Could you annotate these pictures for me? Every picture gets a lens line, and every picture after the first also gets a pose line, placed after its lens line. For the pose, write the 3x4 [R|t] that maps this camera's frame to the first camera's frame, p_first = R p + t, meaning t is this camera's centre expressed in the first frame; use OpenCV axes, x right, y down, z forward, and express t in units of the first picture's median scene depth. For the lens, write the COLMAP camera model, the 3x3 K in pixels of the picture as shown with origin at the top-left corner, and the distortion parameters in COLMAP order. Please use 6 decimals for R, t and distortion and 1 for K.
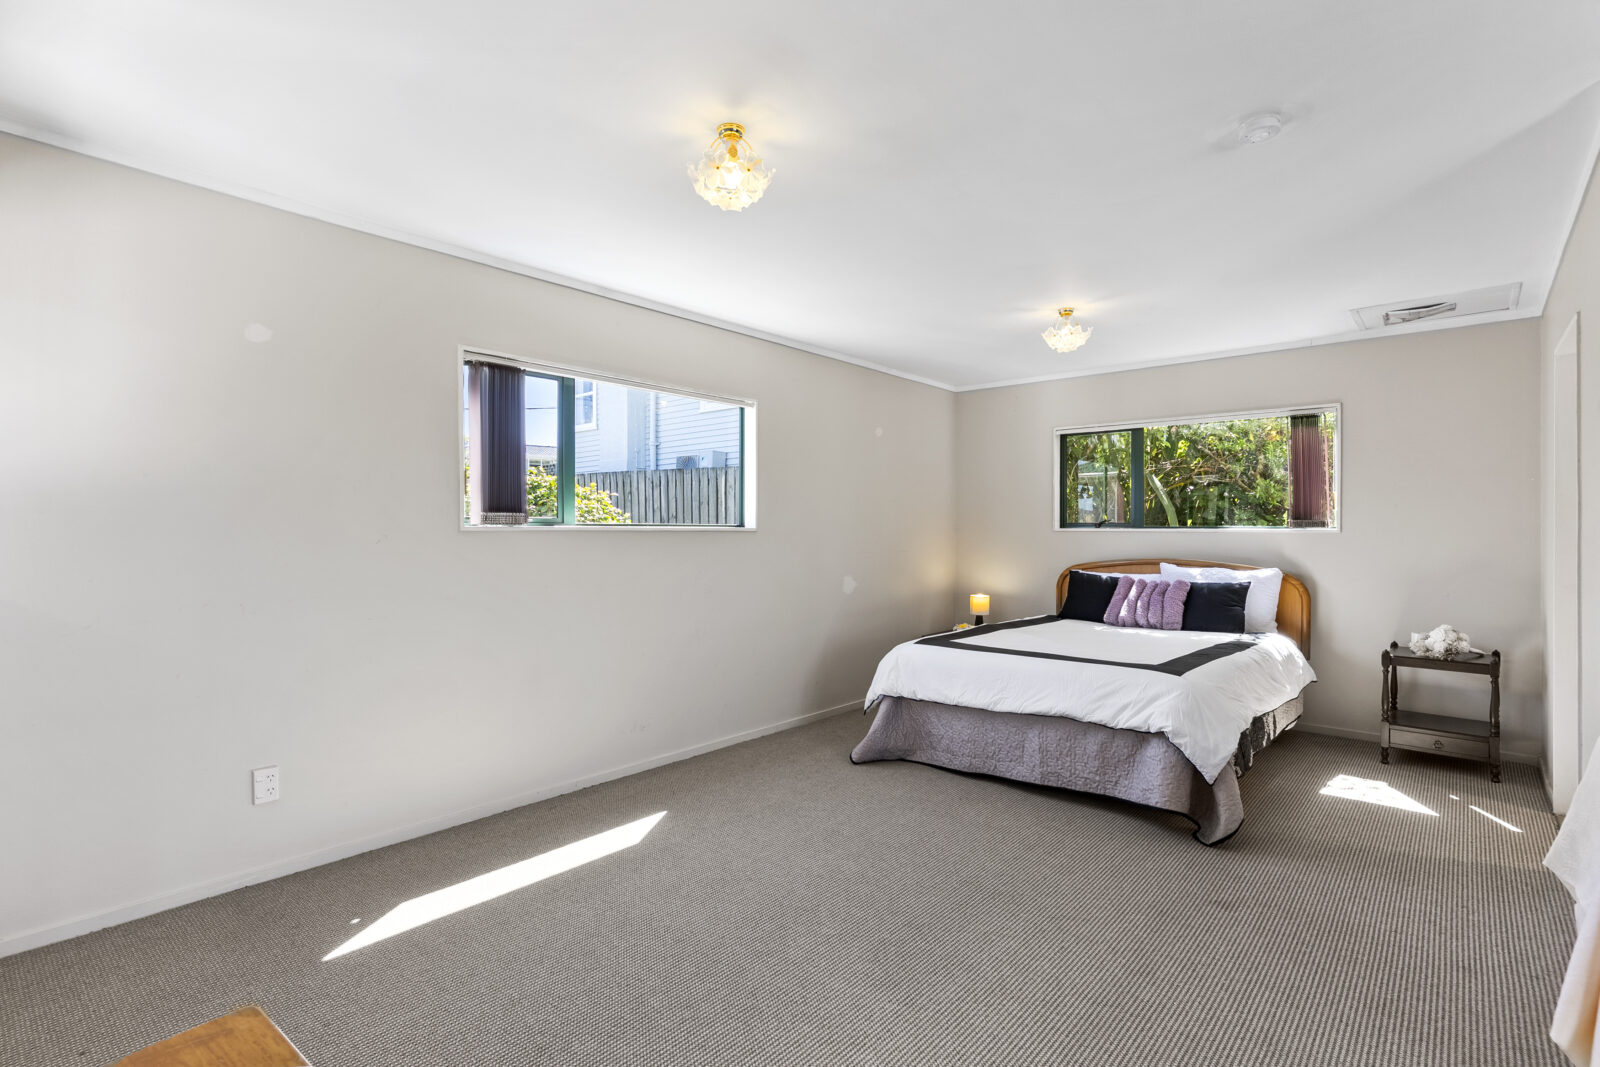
lens RADIAL K [[768.0, 0, 807.2], [0, 768.0, 534.0], [0, 0, 1]] dist [-0.000515, 0.000666]
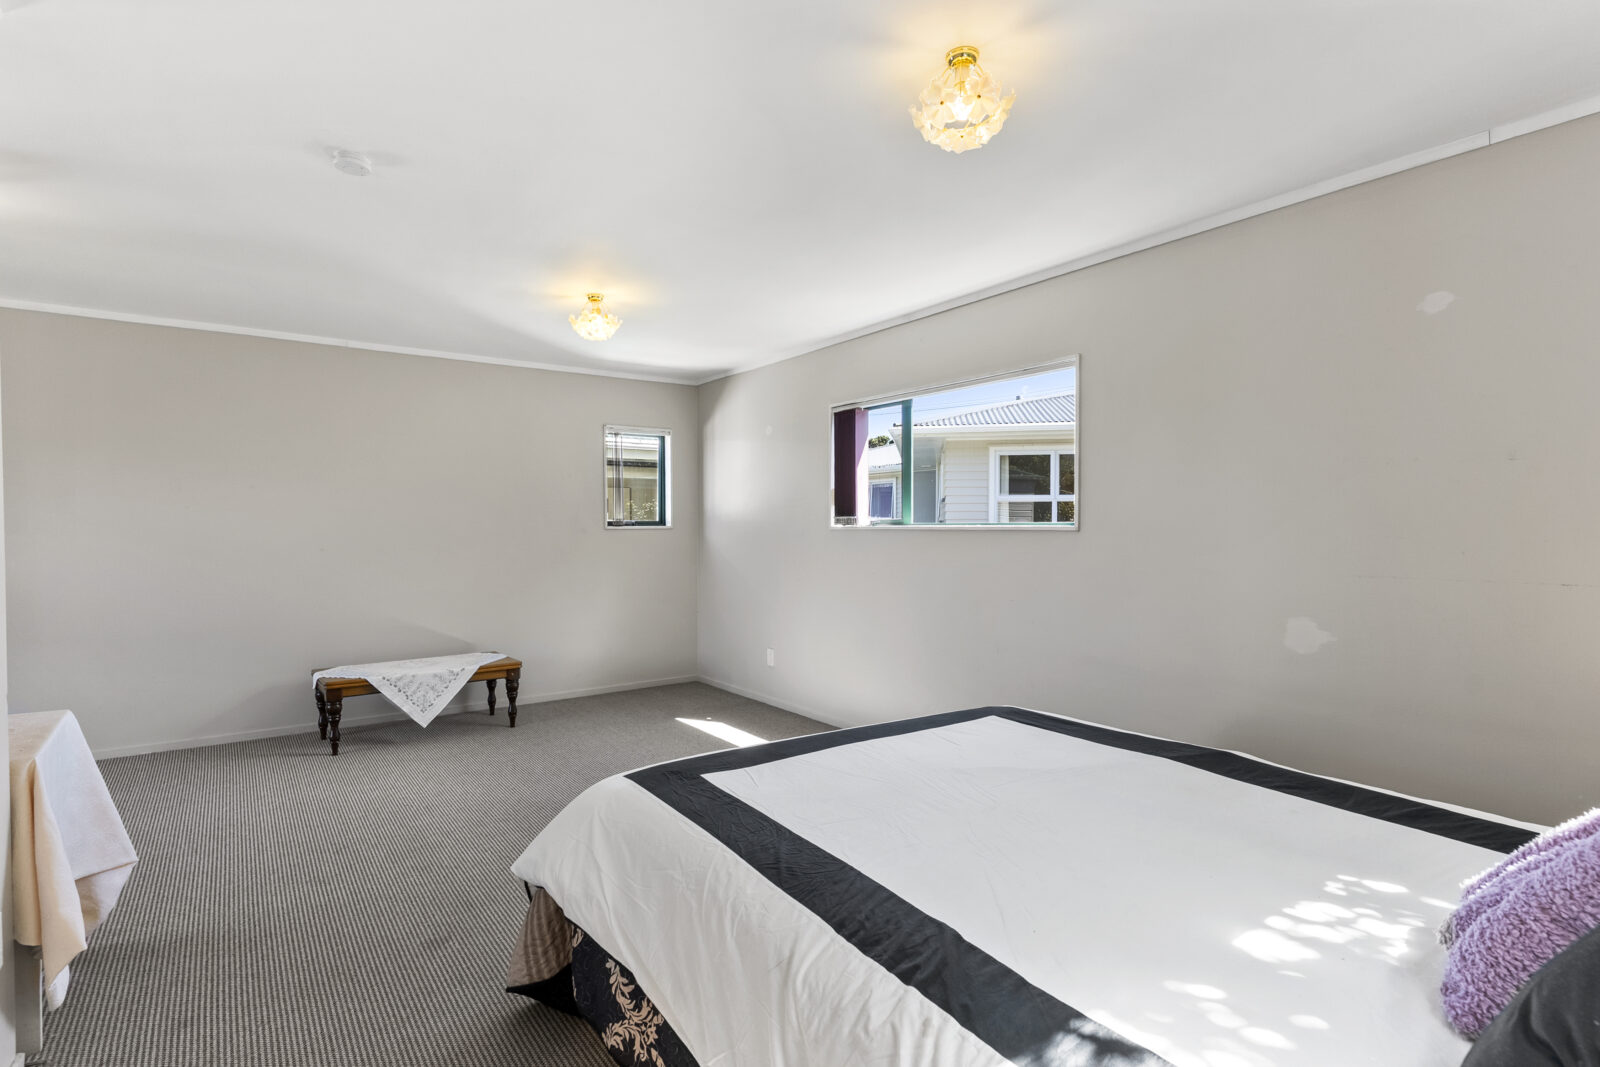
lens RADIAL K [[822.5, 0, 797.3], [0, 822.5, 539.4], [0, 0, 1]] dist [0.000149, 0.000396]
pose [[-0.255066, 0.013339, -0.966832, 0.979149], [-0.005834, 0.999865, 0.015334, -0.006775], [0.966906, 0.009552, -0.254954, 1.186496]]
